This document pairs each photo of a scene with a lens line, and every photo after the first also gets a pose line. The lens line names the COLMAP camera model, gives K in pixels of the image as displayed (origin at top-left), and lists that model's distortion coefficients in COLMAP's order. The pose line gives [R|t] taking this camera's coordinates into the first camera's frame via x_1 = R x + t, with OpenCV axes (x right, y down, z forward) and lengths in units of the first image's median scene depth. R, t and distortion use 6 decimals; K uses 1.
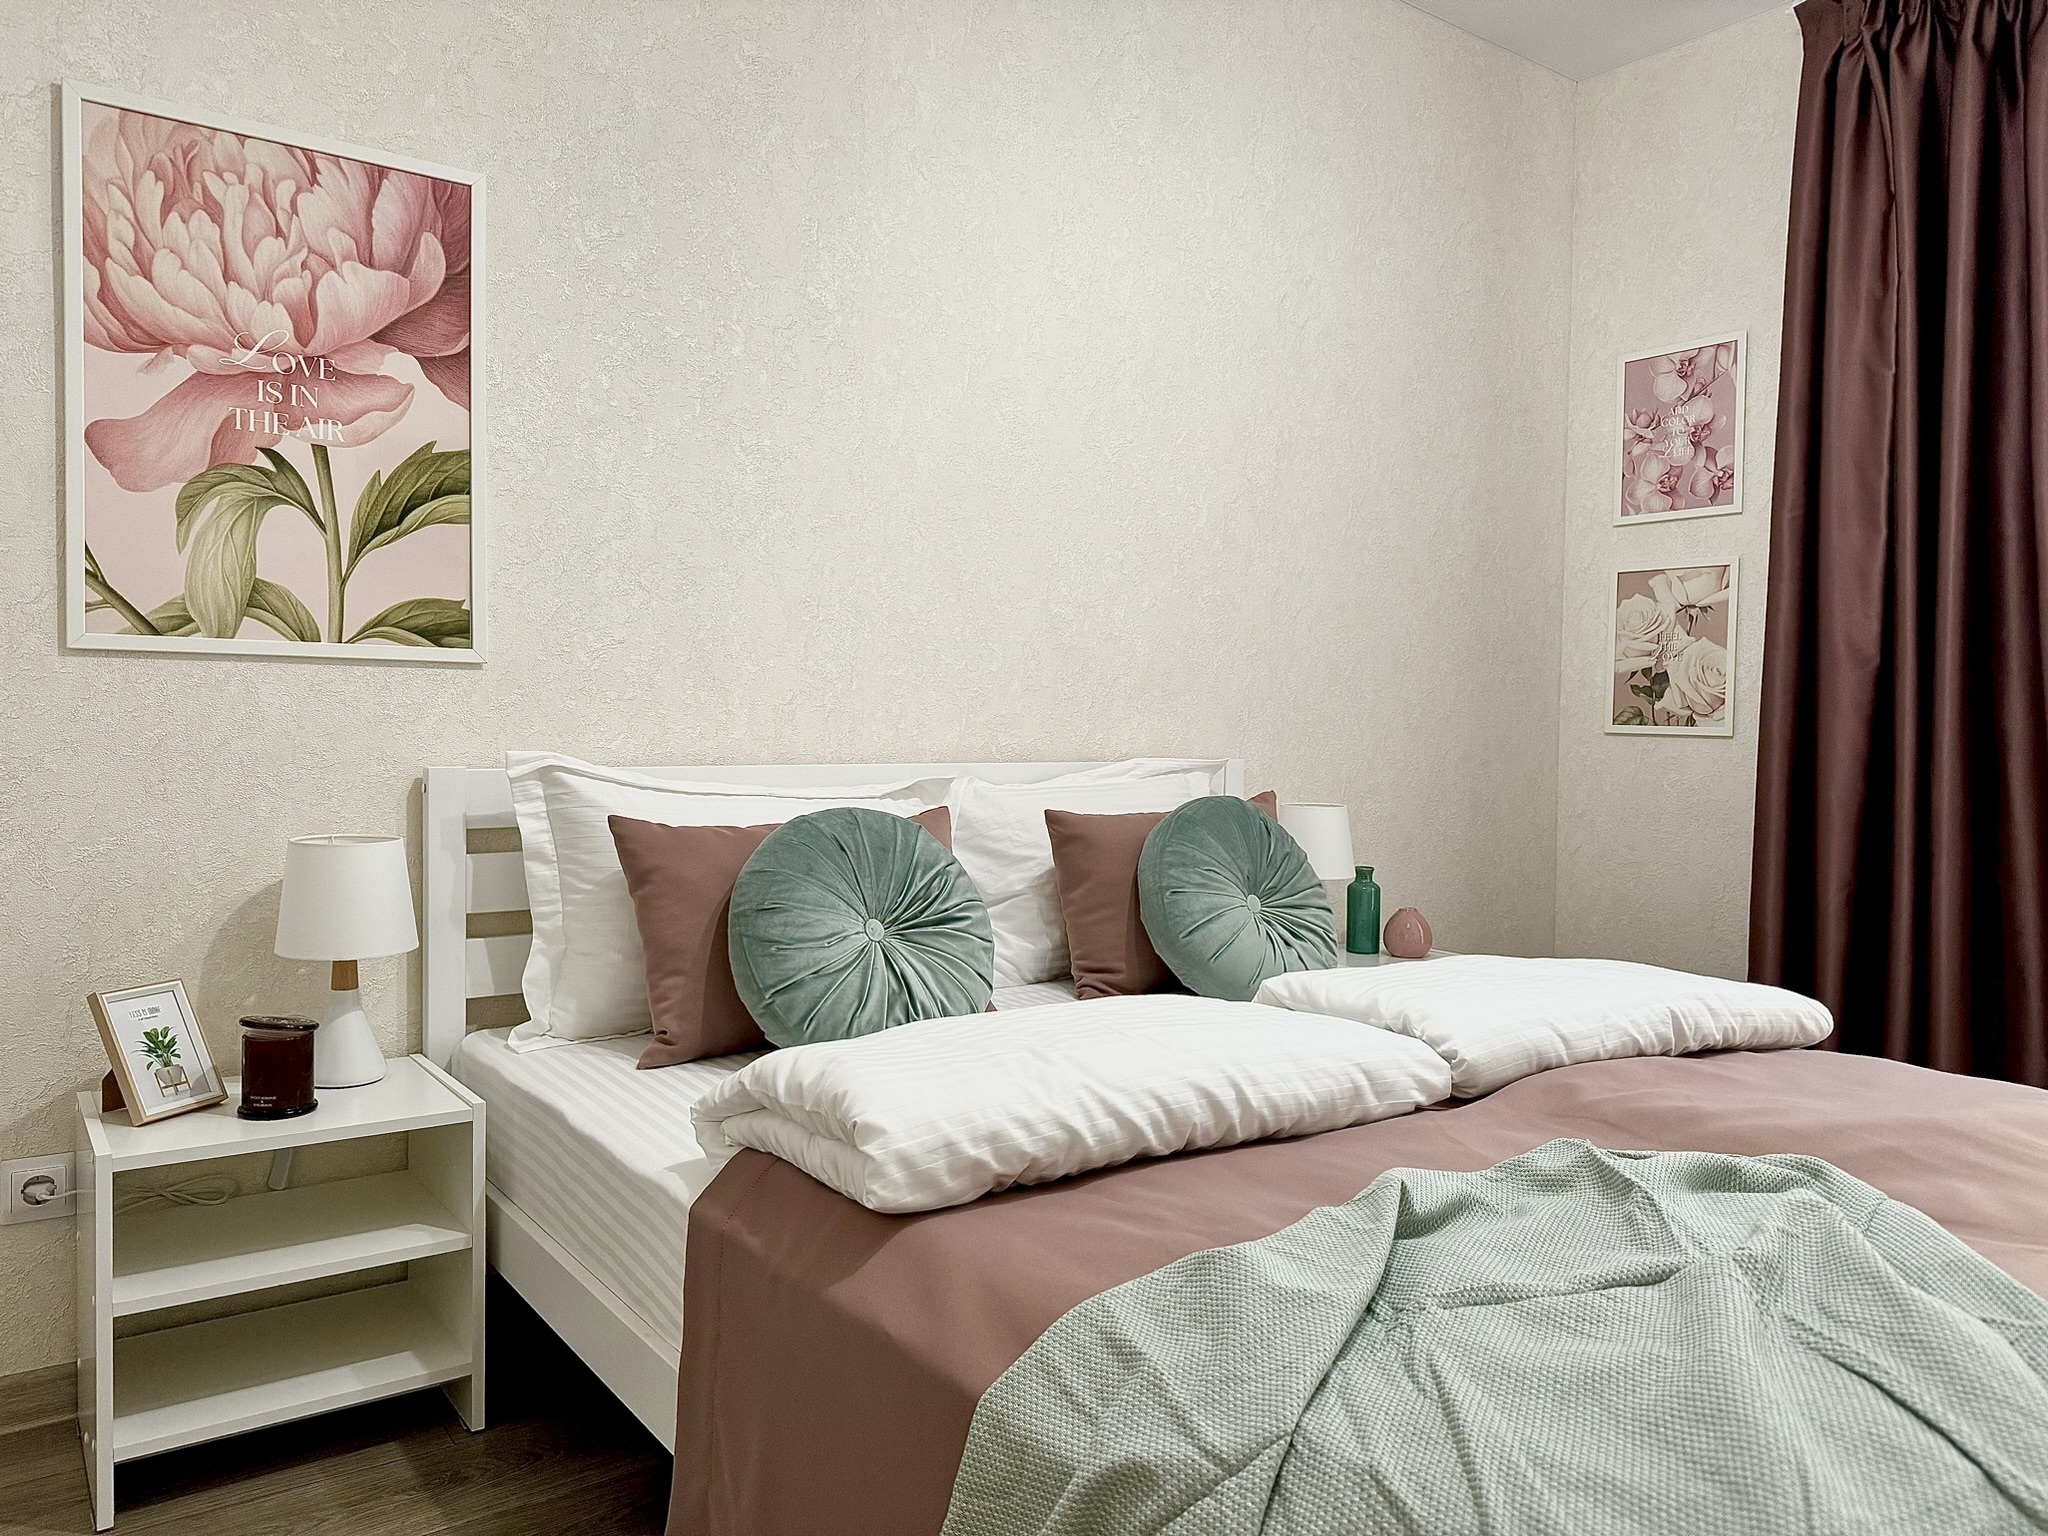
lens RADIAL K [[1430.1, 0, 1024.0], [0, 1430.1, 768.0], [0, 0, 1]] dist [0.078025, -0.088742]
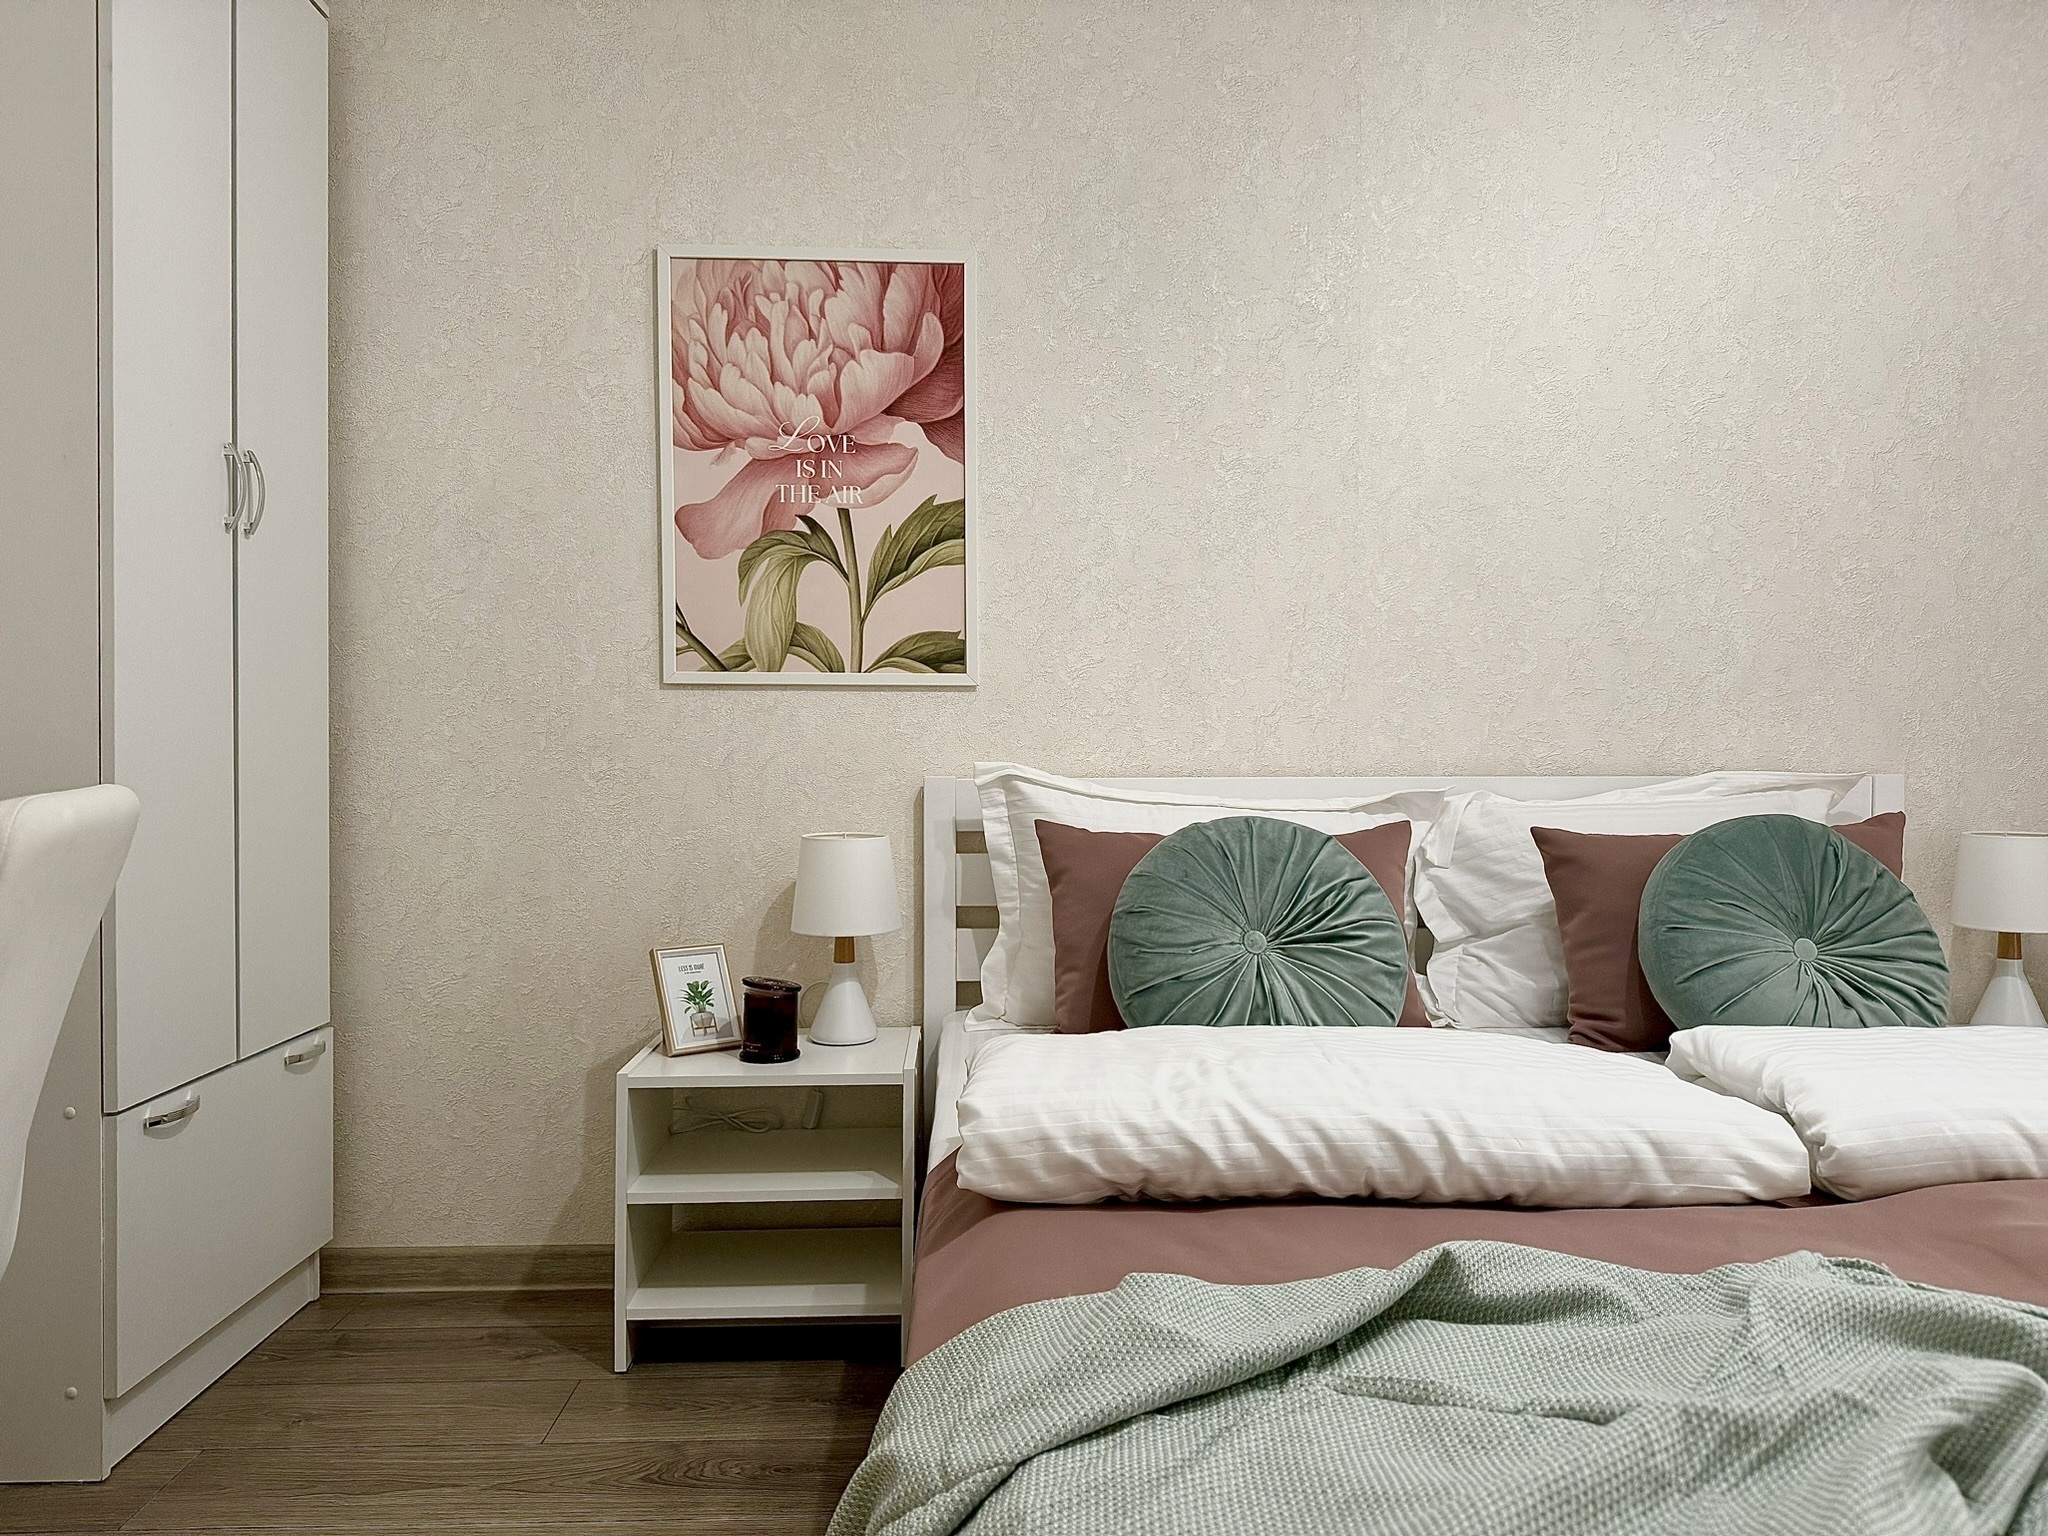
lens RADIAL K [[1422.1, 0, 1024.0], [0, 1422.1, 768.0], [0, 0, 1]] dist [0.199293, -0.410590]
pose [[0.835191, -0.005708, -0.549930, 0.301640], [-0.007569, 0.999732, -0.021872, 0.017837], [0.549908, 0.022429, 0.834924, 0.099862]]
